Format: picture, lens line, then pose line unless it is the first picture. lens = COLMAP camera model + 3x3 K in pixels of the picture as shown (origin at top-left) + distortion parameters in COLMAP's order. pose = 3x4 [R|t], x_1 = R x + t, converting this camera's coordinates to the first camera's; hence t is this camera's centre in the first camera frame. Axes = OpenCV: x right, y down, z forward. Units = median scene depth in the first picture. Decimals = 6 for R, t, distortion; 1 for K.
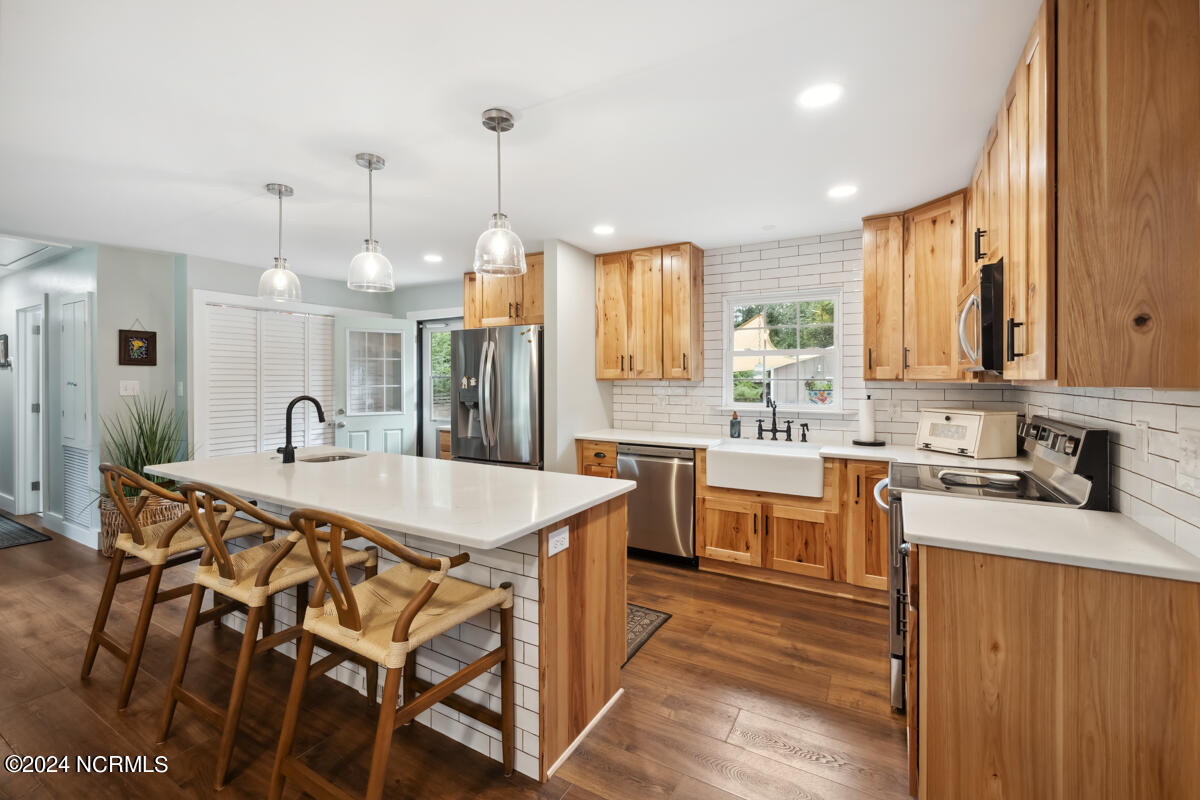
lens RADIAL K [[506.2, 0, 601.8], [0, 506.2, 376.1], [0, 0, 1]] dist [0.004471, 0.000209]
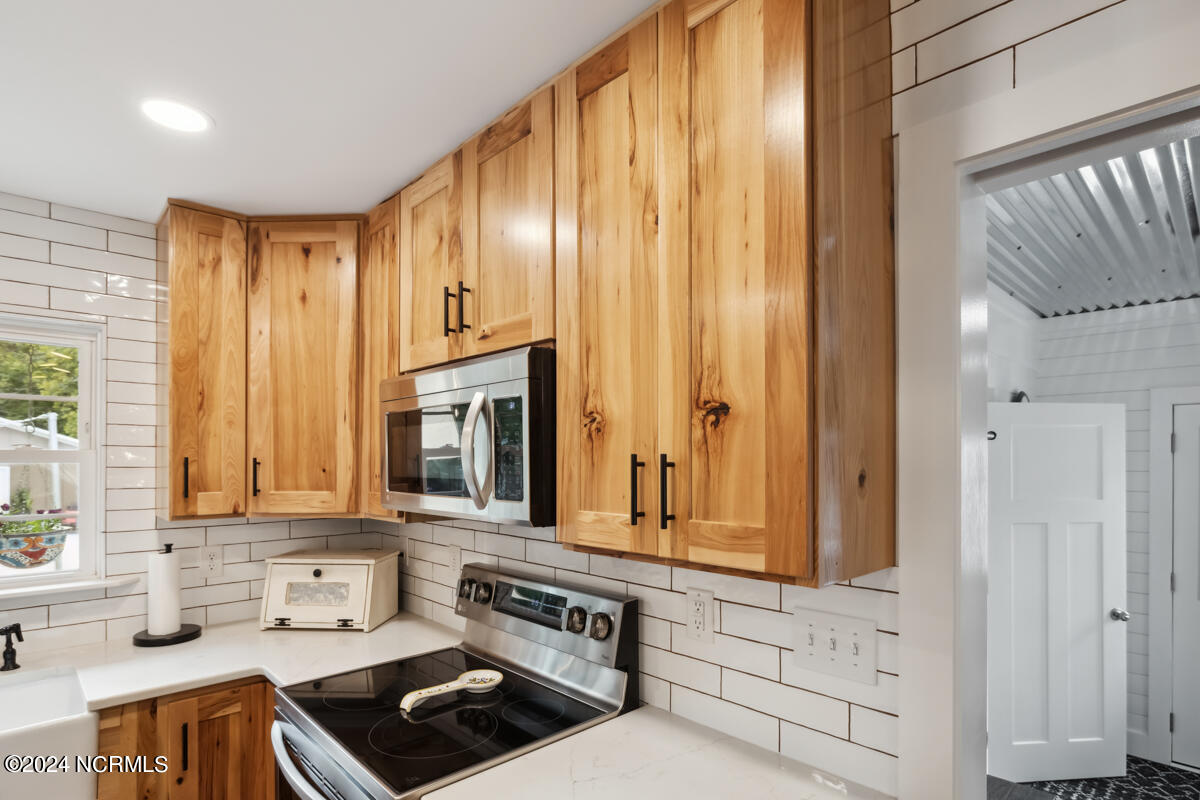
lens RADIAL K [[610.9, 0, 595.6], [0, 610.9, 455.9], [0, 0, 1]] dist [-0.006447, 0.000308]
pose [[0.296178, 0.006784, 0.955109, 0.061598], [0.000098, 0.999975, -0.007134, -0.051429], [-0.955133, 0.002207, 0.296170, 0.418261]]
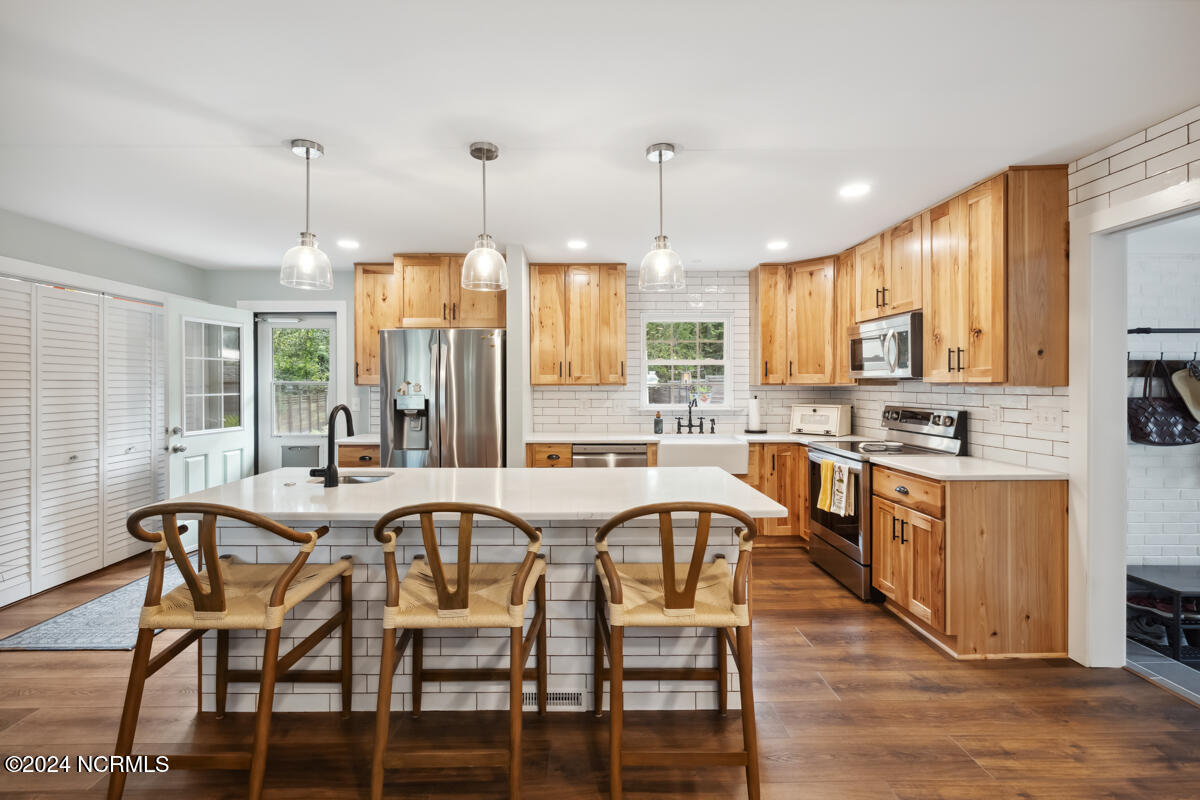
lens RADIAL K [[506.2, 0, 596.0], [0, 506.2, 383.9], [0, 0, 1]] dist [0.004471, 0.000209]
pose [[0.861424, -0.002209, 0.507881, -0.547928], [0.000944, 0.999996, 0.002748, 0.002411], [-0.507885, -0.001888, 0.861423, 0.065439]]
